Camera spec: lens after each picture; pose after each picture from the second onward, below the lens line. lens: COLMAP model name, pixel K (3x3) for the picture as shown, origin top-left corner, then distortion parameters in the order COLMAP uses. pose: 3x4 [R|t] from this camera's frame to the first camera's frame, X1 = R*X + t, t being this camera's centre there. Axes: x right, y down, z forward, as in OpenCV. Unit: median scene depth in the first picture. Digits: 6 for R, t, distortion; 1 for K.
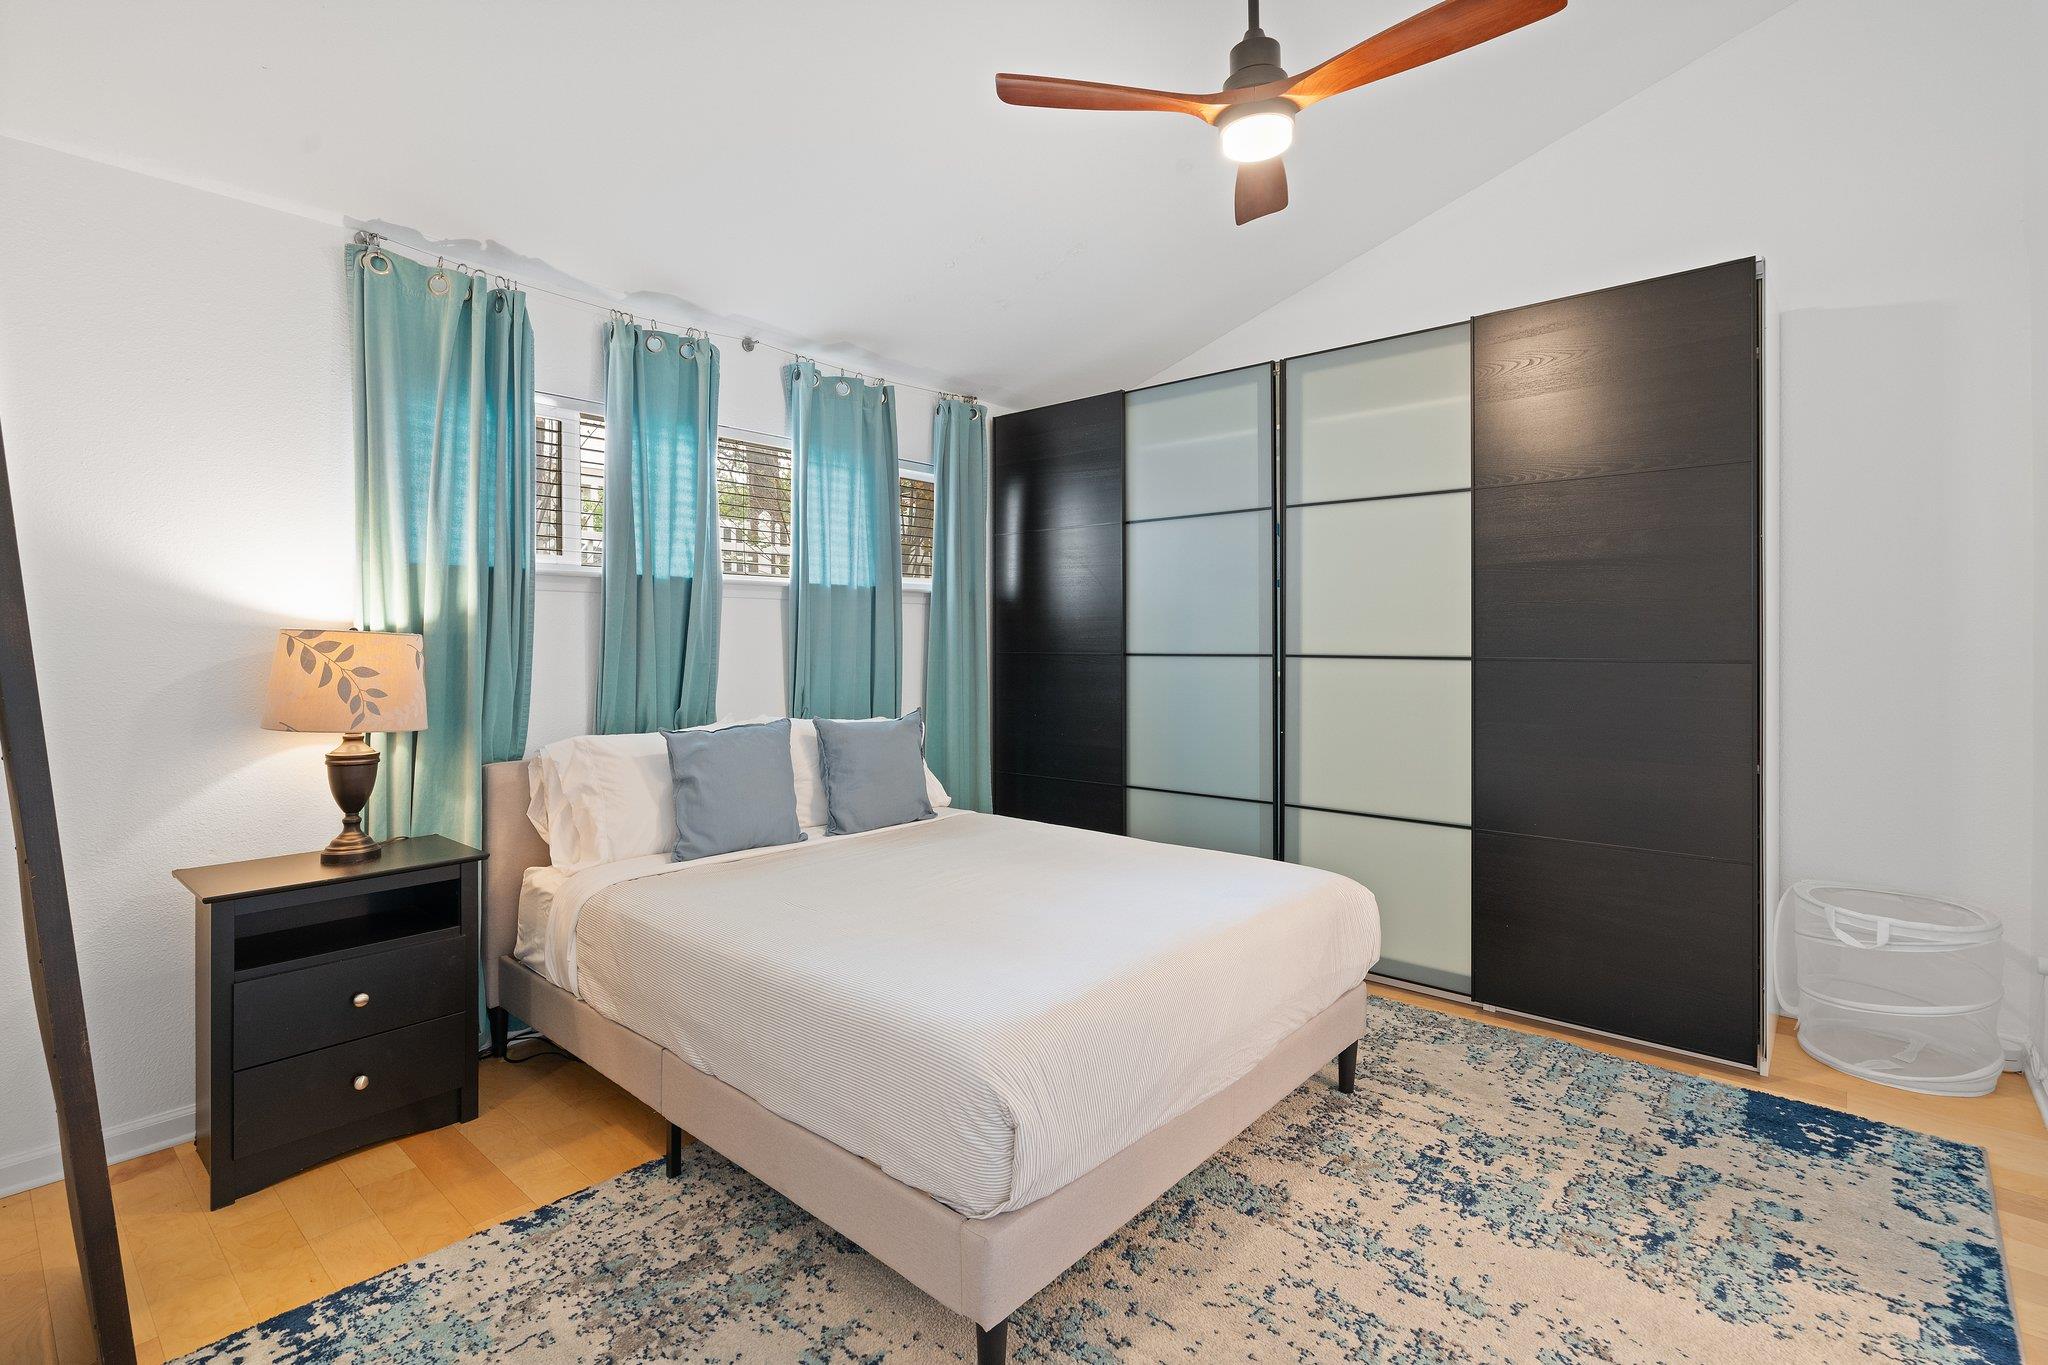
lens RADIAL K [[954.2, 0, 1018.9], [0, 954.2, 636.2], [0, 0, 1]] dist [-0.004457, 0.000051]
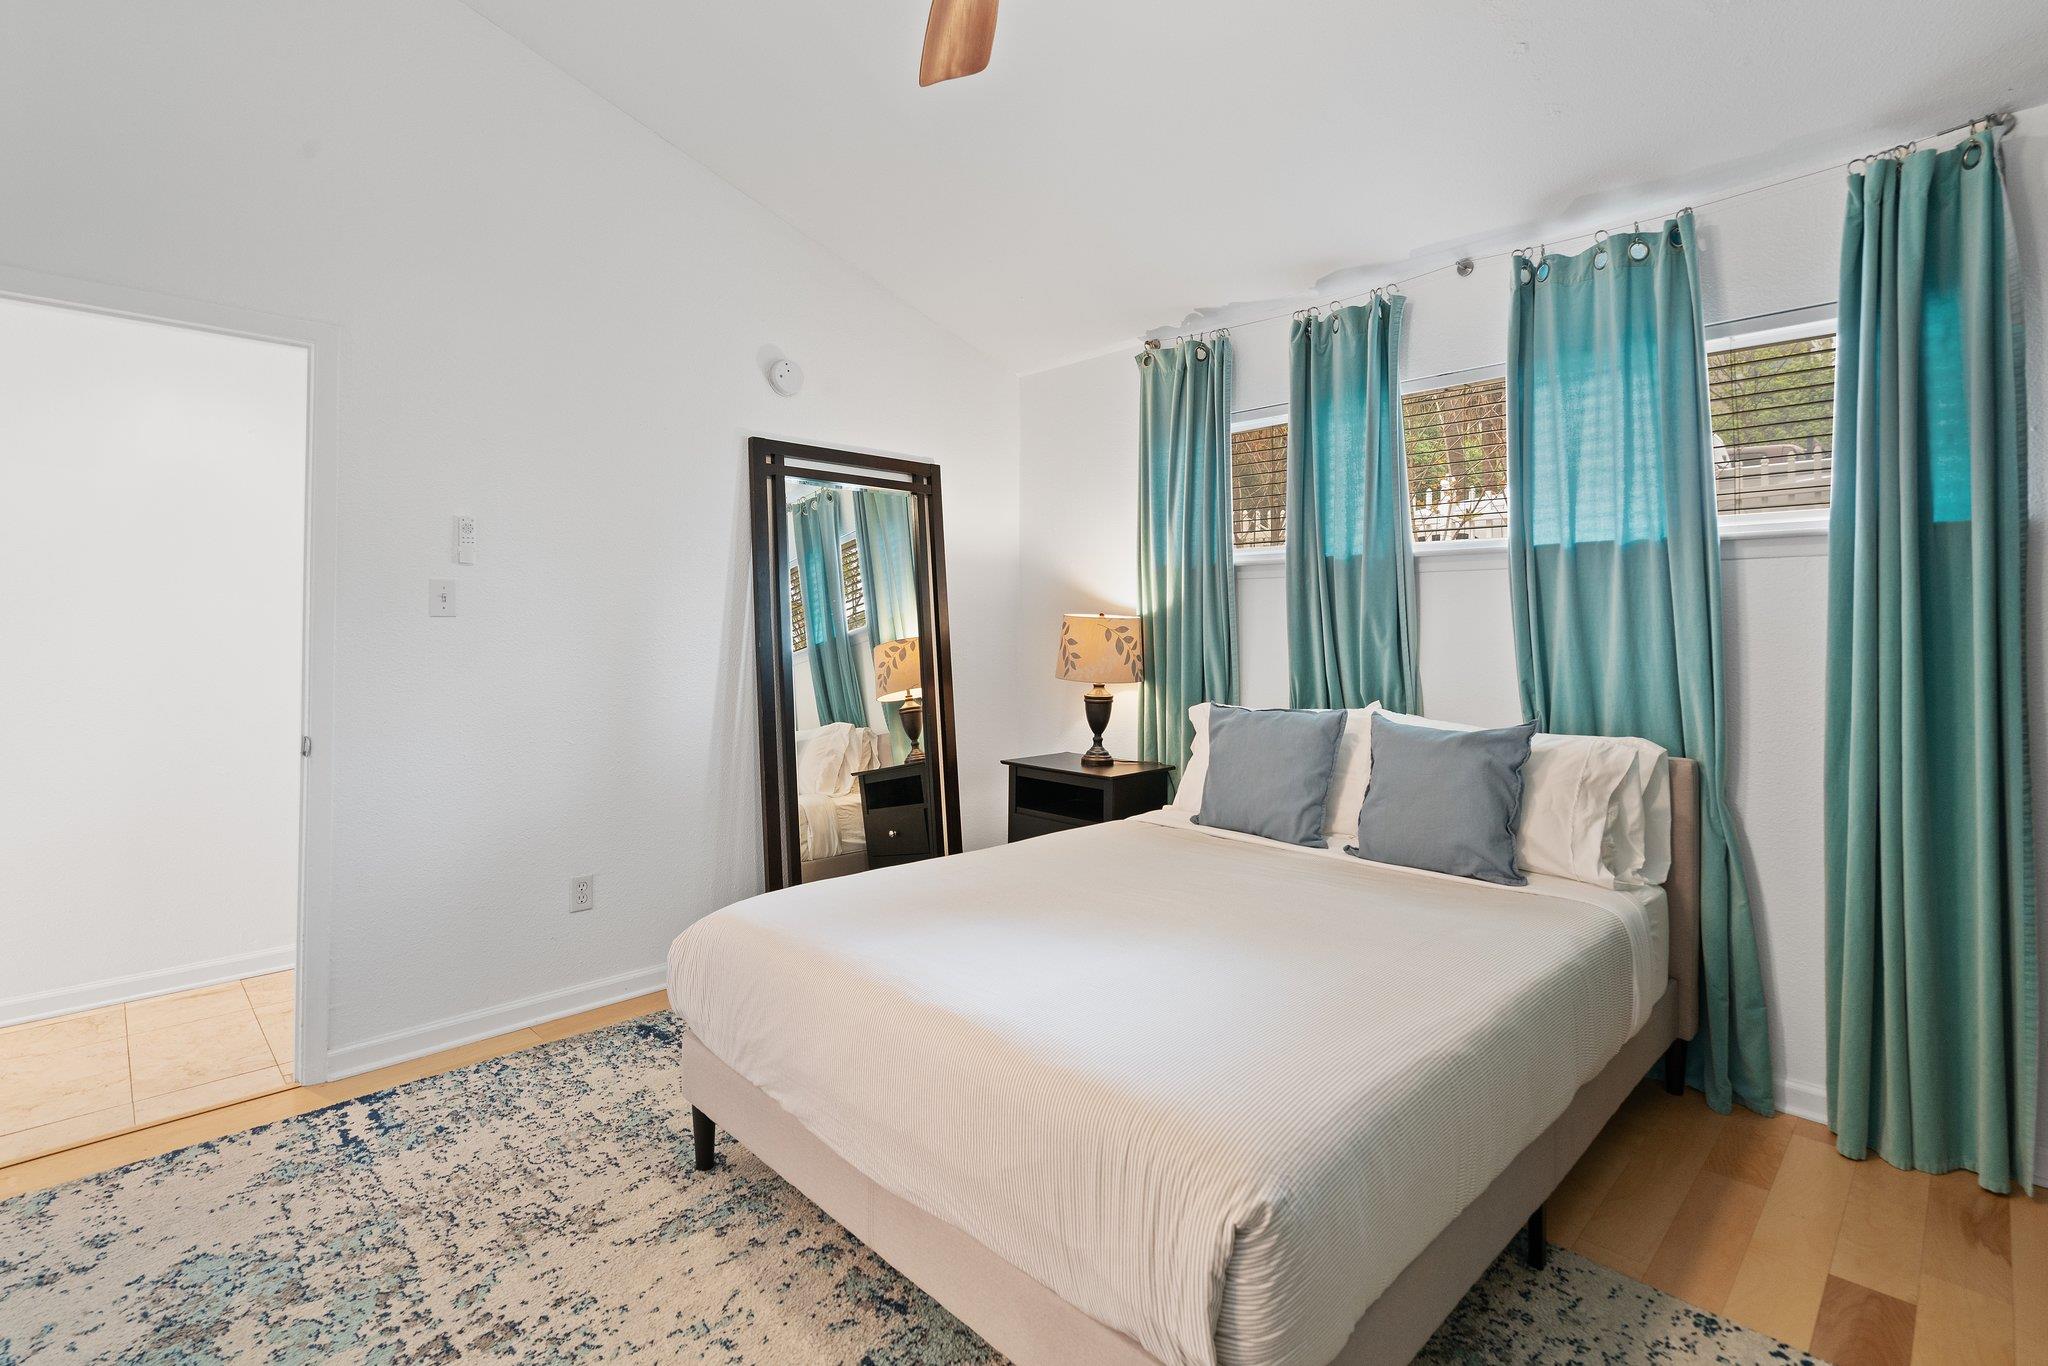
lens RADIAL K [[949.7, 0, 983.9], [0, 949.7, 595.6], [0, 0, 1]] dist [0.020699, 0.000205]
pose [[-0.091235, -0.030972, -0.995348, 0.846384], [0.000242, 0.999516, -0.031123, 0.009813], [0.995829, -0.003081, -0.091183, 0.962782]]
